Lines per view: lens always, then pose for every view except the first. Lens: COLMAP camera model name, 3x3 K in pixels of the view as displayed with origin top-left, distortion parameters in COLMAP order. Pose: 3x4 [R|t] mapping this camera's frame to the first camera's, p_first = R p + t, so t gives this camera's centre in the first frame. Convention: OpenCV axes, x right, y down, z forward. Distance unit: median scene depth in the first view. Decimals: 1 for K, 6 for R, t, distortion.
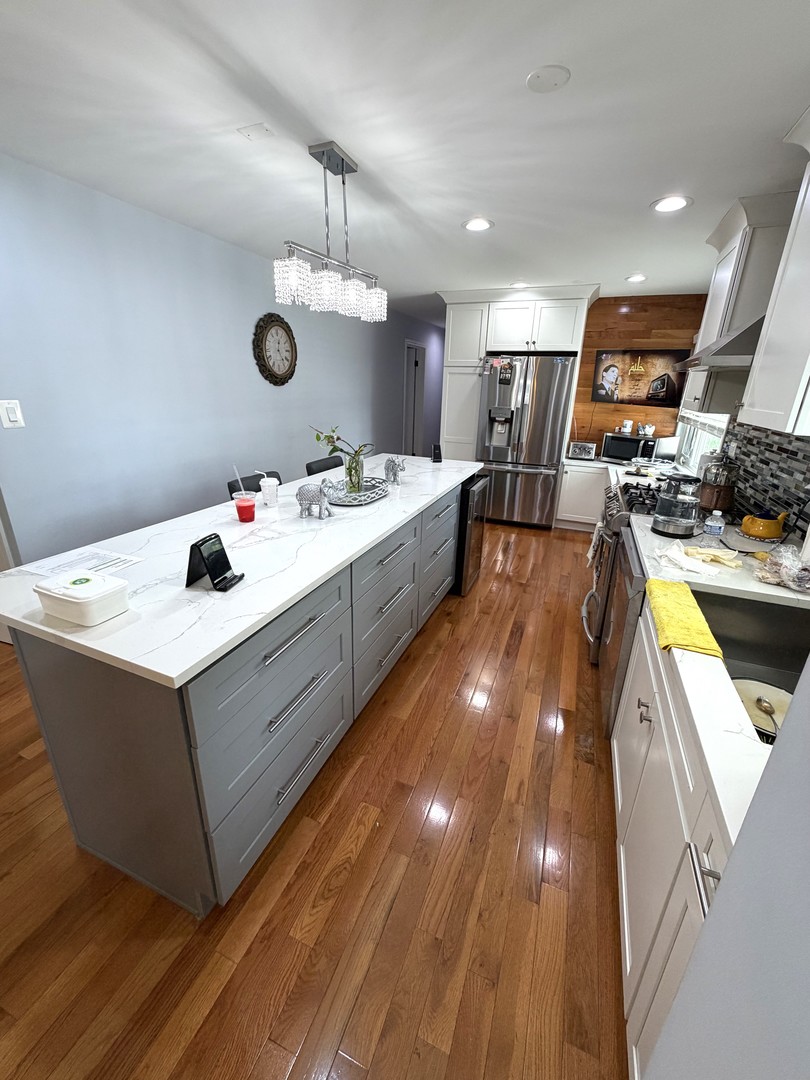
lens RADIAL K [[431.2, 0, 405.0], [0, 431.2, 535.9], [0, 0, 1]] dist [-0.001314, 0.001604]
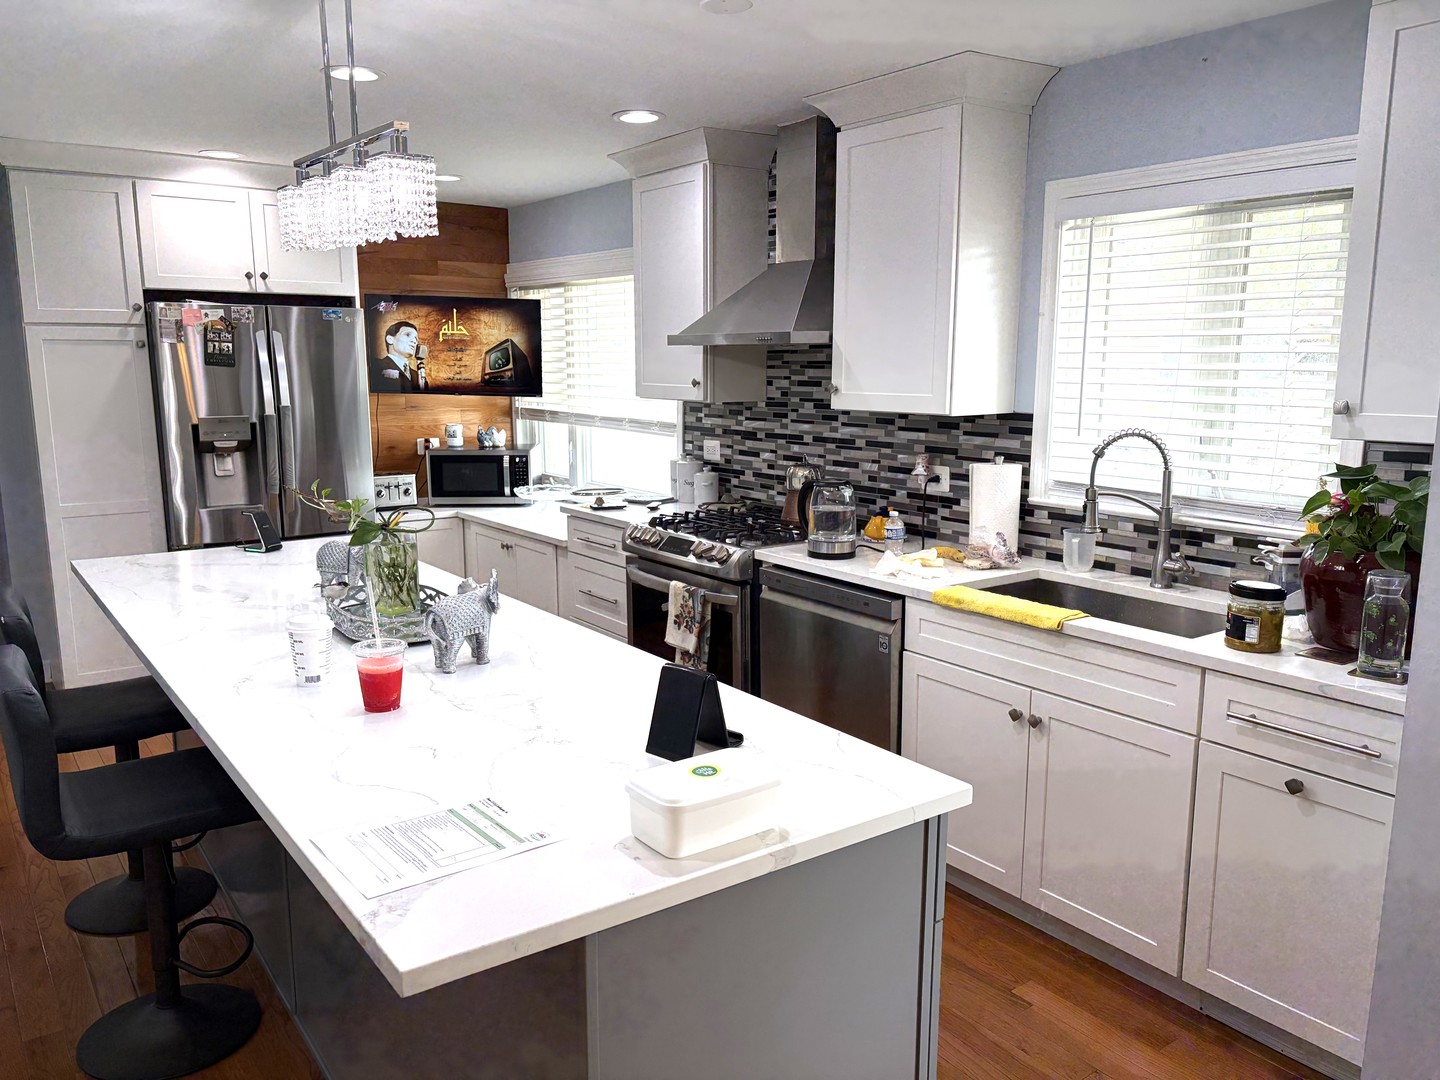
lens RADIAL K [[1087.3, 0, 721.5], [0, 1087.3, 553.0], [0, 0, 1]] dist [0.041392, -0.042435]
pose [[0.521868, -0.176655, 0.834534, -0.465942], [0.297115, 0.954703, 0.016294, -0.043508], [-0.799610, 0.239449, 0.550716, 0.045670]]
